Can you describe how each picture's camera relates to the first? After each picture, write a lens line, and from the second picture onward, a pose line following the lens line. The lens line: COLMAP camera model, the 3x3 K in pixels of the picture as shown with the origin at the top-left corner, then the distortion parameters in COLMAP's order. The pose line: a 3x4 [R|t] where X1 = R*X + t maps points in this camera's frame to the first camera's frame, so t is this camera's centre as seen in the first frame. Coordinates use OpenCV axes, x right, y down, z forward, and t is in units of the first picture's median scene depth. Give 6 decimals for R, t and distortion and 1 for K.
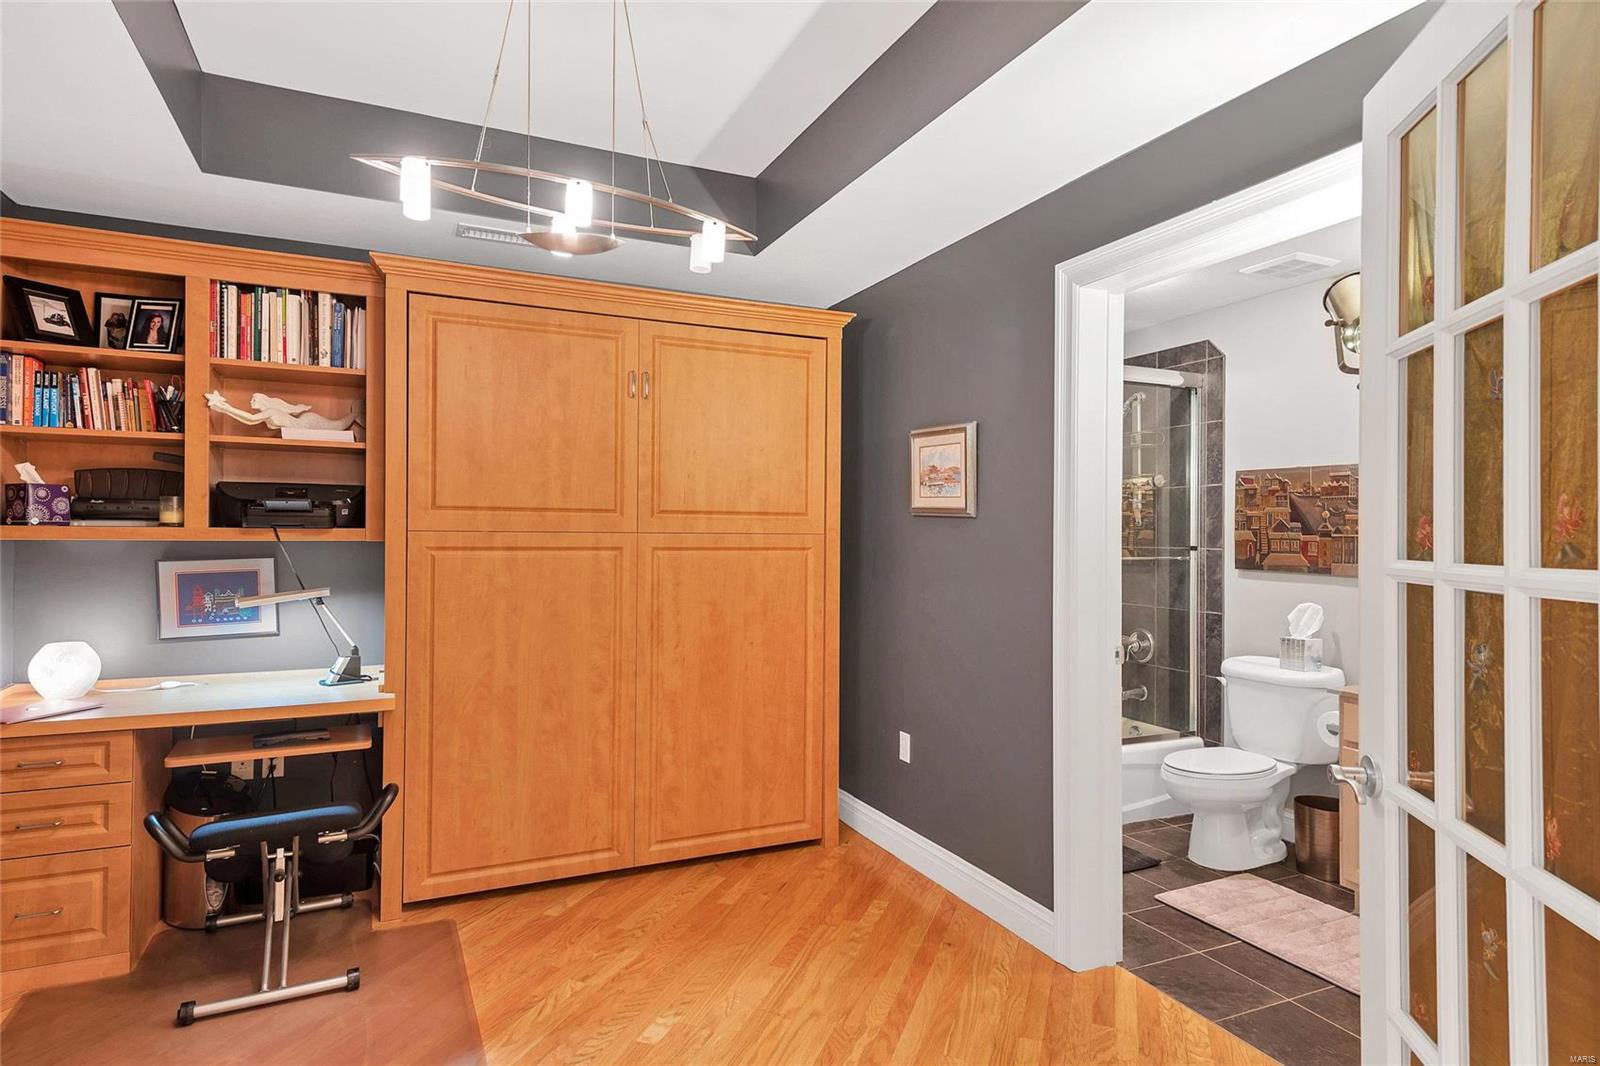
lens RADIAL K [[862.6, 0, 817.4], [0, 862.6, 521.0], [0, 0, 1]] dist [0.025631, -0.000193]
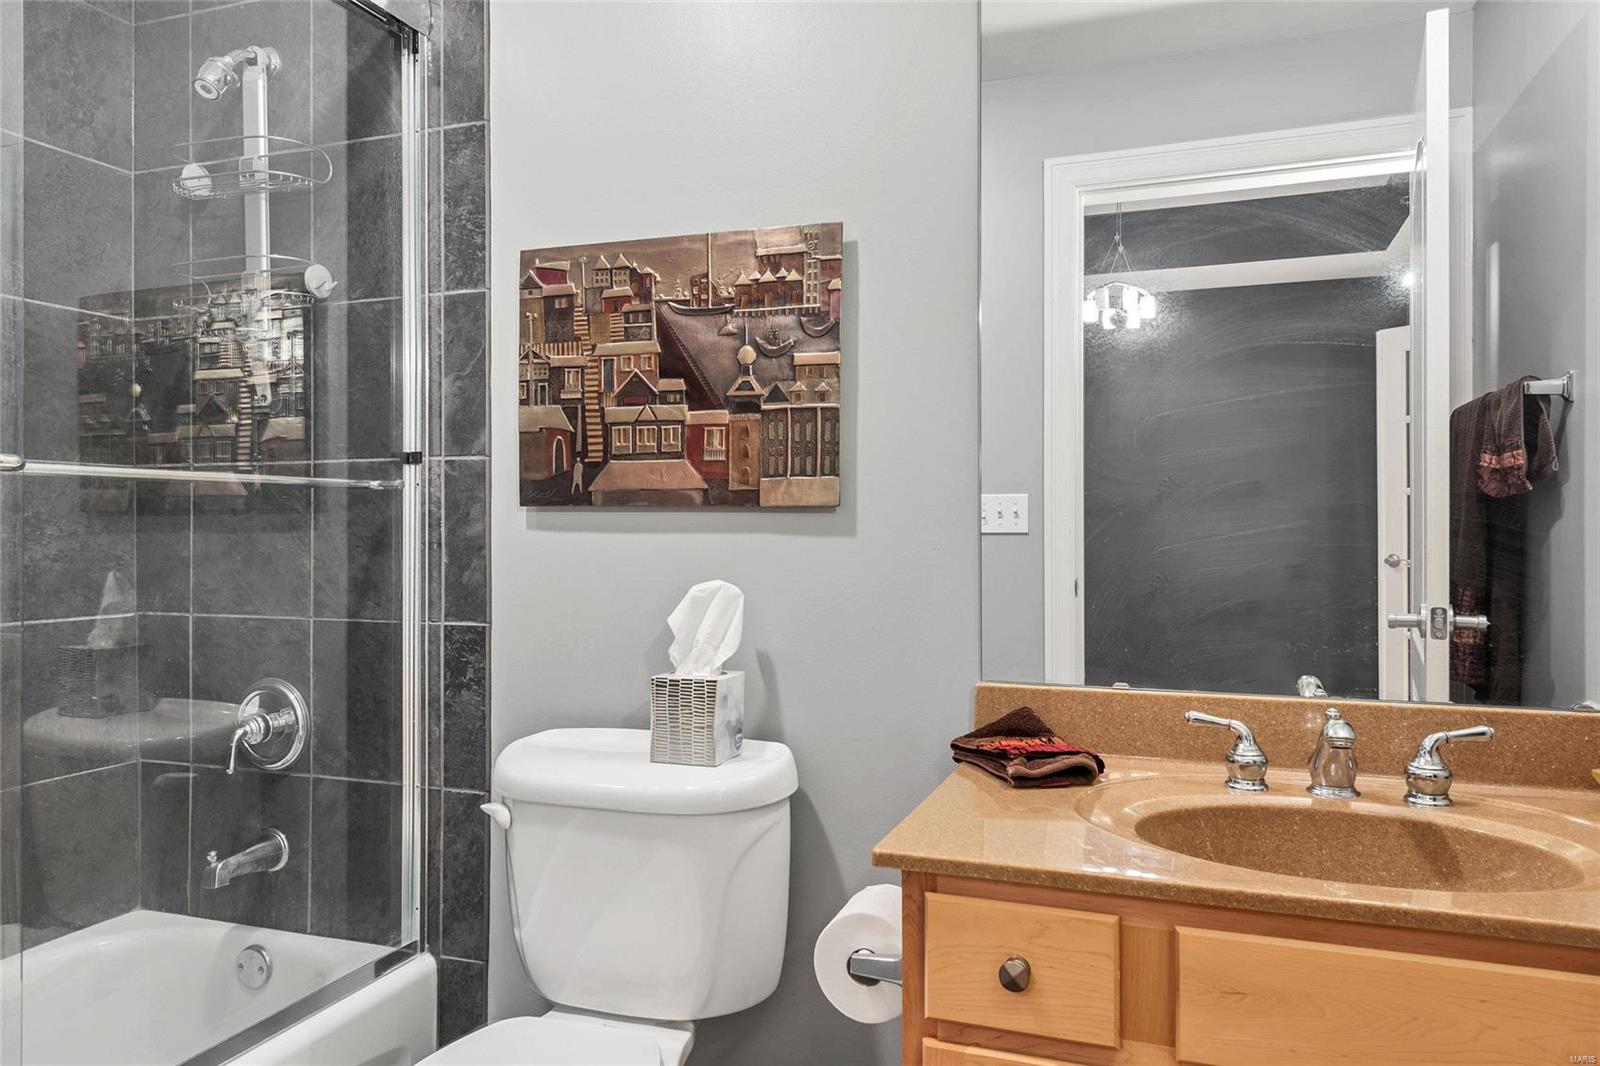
lens RADIAL K [[1072.7, 0, 807.5], [0, 1072.7, 548.1], [0, 0, 1]] dist [0.024111, -0.007683]
pose [[0.699297, -0.015658, 0.714660, 0.245484], [-0.007147, 0.999557, 0.028893, 0.063464], [-0.714796, -0.025312, 0.698875, 0.615560]]
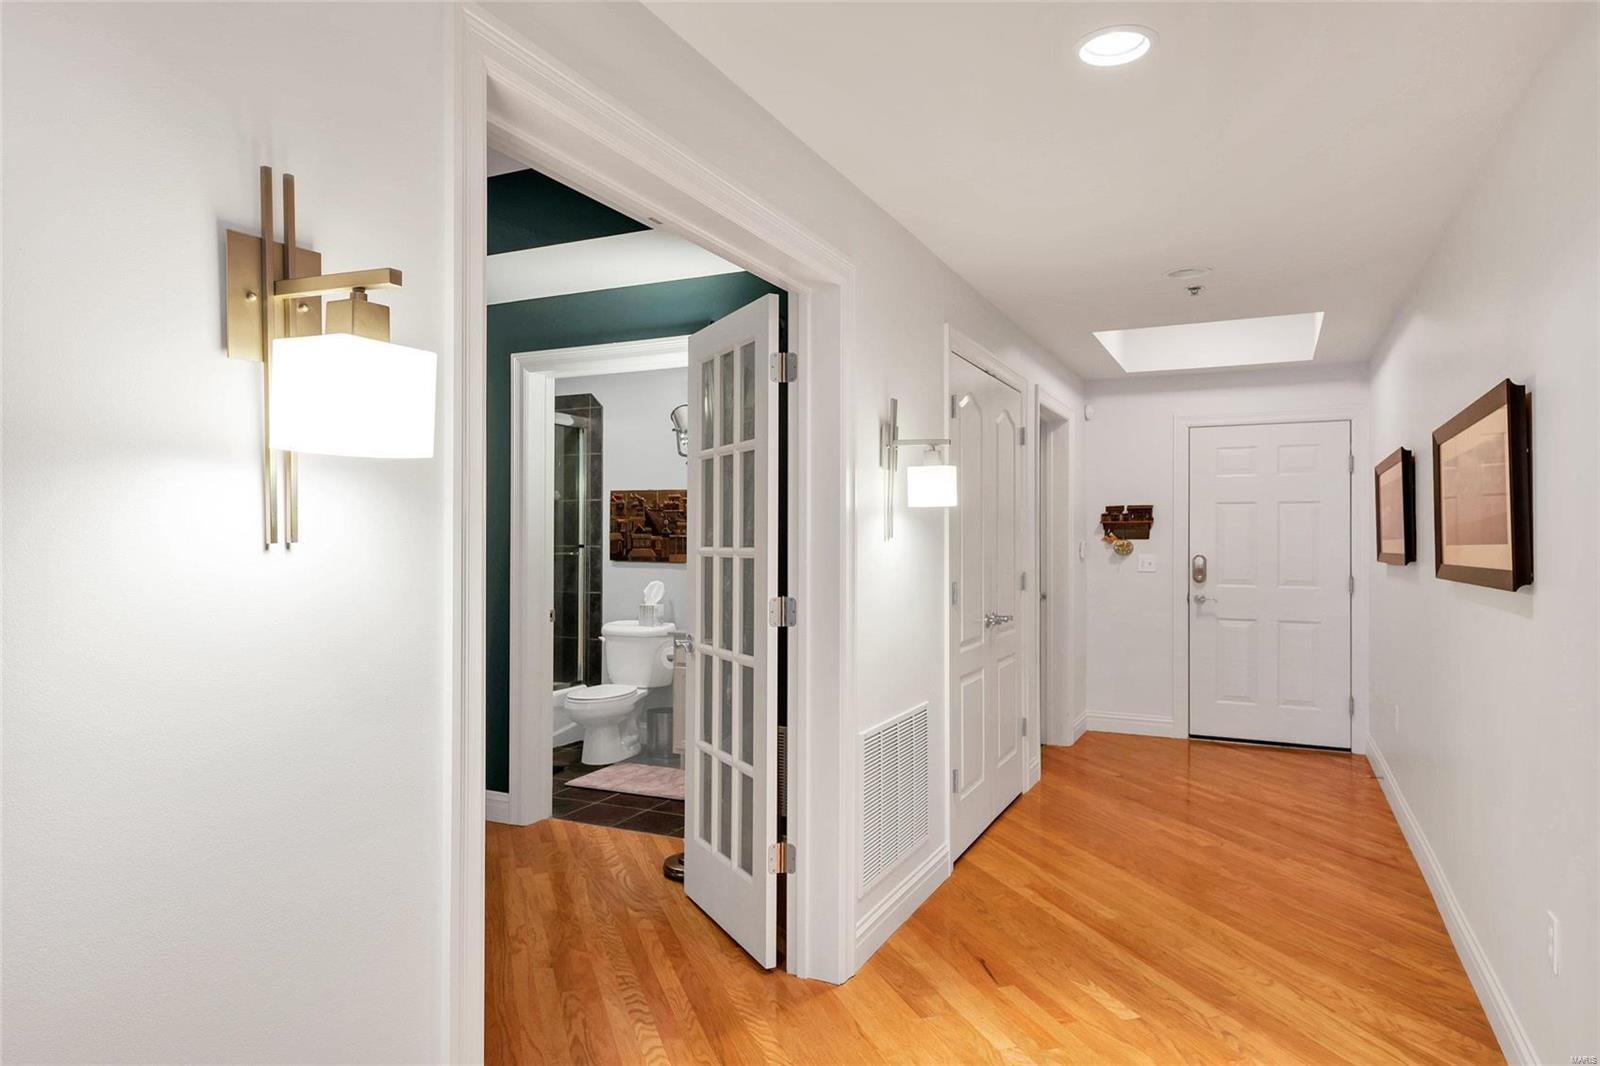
lens RADIAL K [[949.6, 0, 796.2], [0, 949.6, 523.1], [0, 0, 1]] dist [0.019057, -0.006168]
pose [[0.778901, 0.001483, 0.627145, -0.267105], [-0.002826, 0.999995, 0.001146, -0.008284], [-0.627140, -0.002665, 0.778902, -0.416115]]
